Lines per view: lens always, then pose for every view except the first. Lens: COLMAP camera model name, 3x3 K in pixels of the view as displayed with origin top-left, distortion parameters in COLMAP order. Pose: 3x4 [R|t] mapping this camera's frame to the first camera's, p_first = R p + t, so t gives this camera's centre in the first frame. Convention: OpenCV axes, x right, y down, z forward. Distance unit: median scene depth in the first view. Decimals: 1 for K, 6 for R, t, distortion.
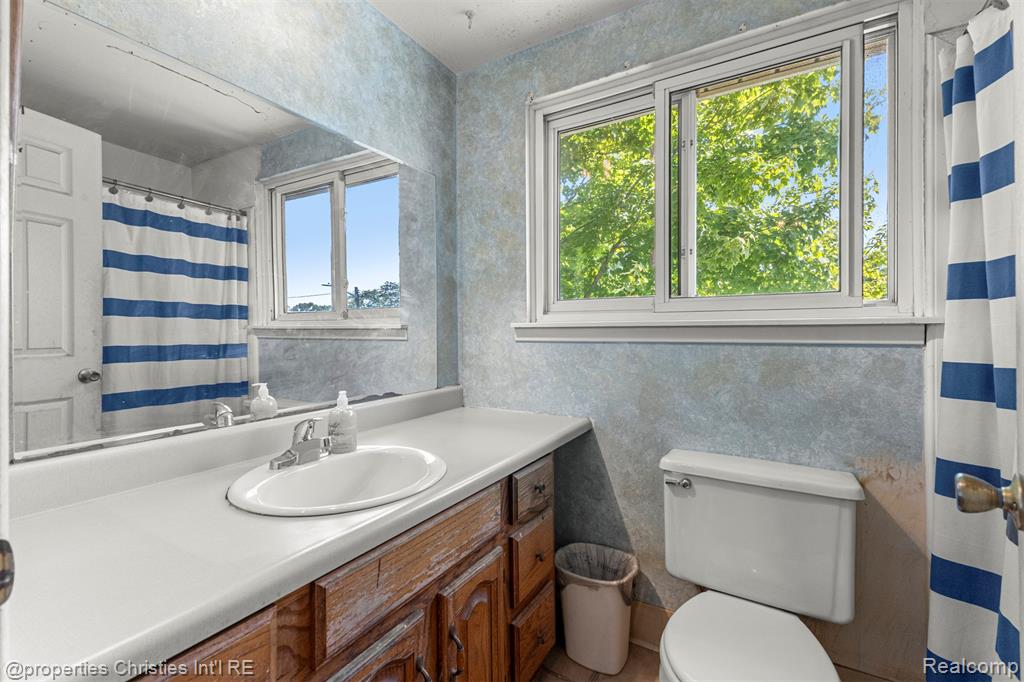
lens RADIAL K [[442.1, 0, 512.6], [0, 442.1, 339.5], [0, 0, 1]] dist [-0.000075, -0.000186]
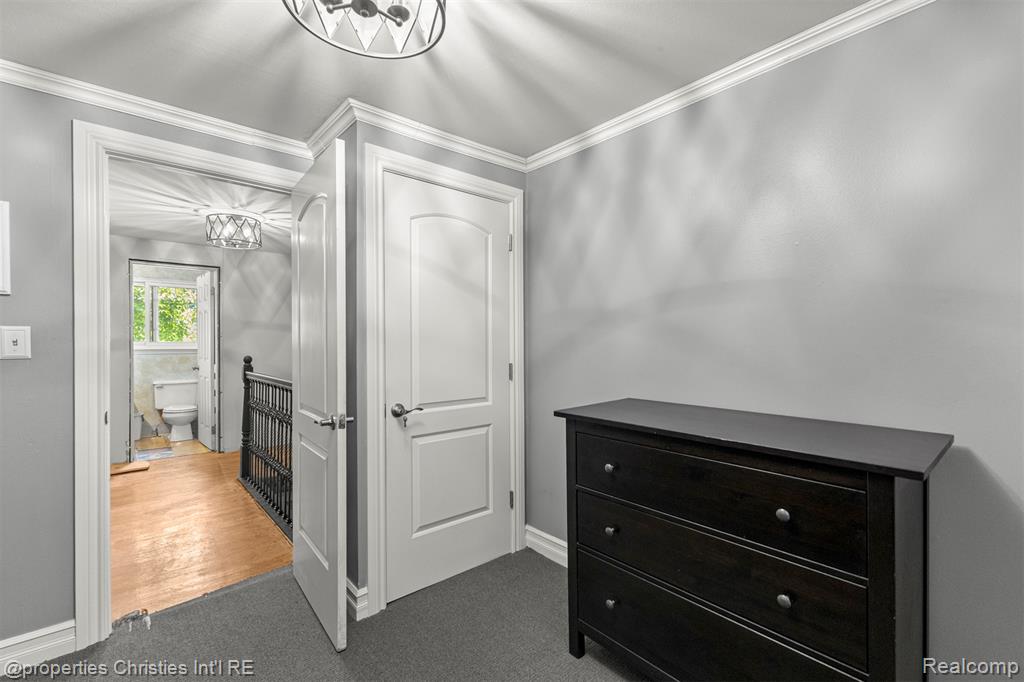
lens RADIAL K [[442.1, 0, 513.6], [0, 442.1, 342.2], [0, 0, 1]] dist [-0.000075, -0.000186]
pose [[0.330129, -0.001808, 0.943934, -2.196089], [0.013686, 0.999902, -0.002871, -0.039295], [-0.943837, 0.013866, 0.330121, -3.165346]]
